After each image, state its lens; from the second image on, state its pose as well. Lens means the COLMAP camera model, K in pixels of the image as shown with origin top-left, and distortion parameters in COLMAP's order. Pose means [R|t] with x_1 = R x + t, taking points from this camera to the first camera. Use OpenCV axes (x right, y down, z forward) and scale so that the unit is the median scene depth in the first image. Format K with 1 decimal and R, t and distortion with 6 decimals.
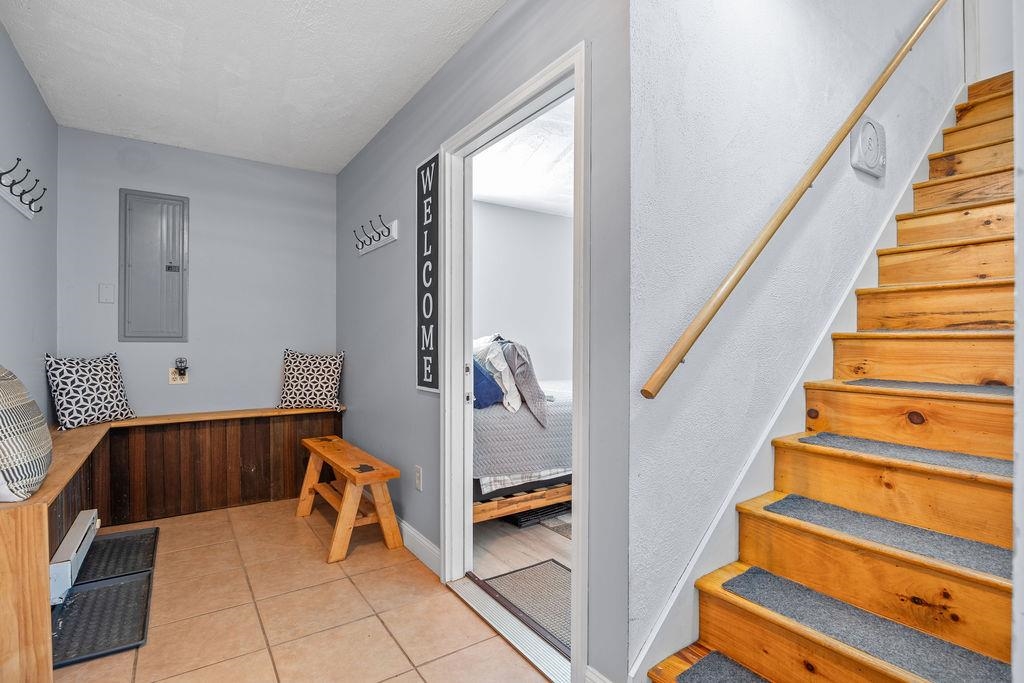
lens RADIAL K [[502.5, 0, 512.7], [0, 502.5, 343.9], [0, 0, 1]] dist [-0.005983, -0.001854]
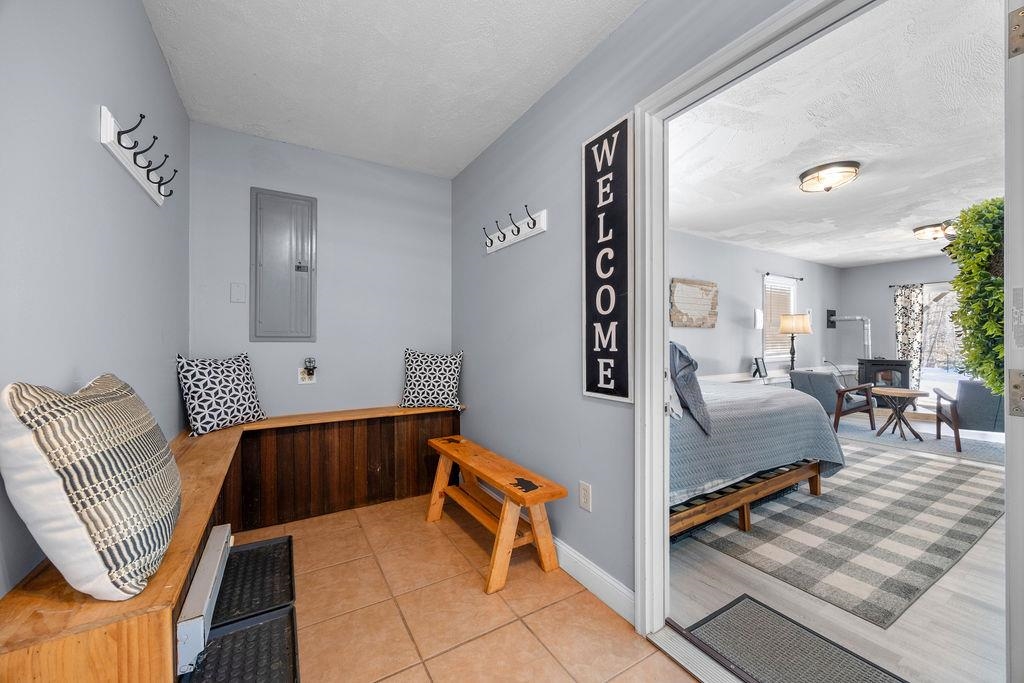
lens RADIAL K [[392.1, 0, 517.4], [0, 392.1, 340.1], [0, 0, 1]] dist [-0.002044, -0.000285]
pose [[0.999074, -0.001667, -0.042990, -0.256248], [0.001447, 0.999986, -0.005143, -0.003113], [0.042998, 0.005076, 0.999062, 0.282655]]
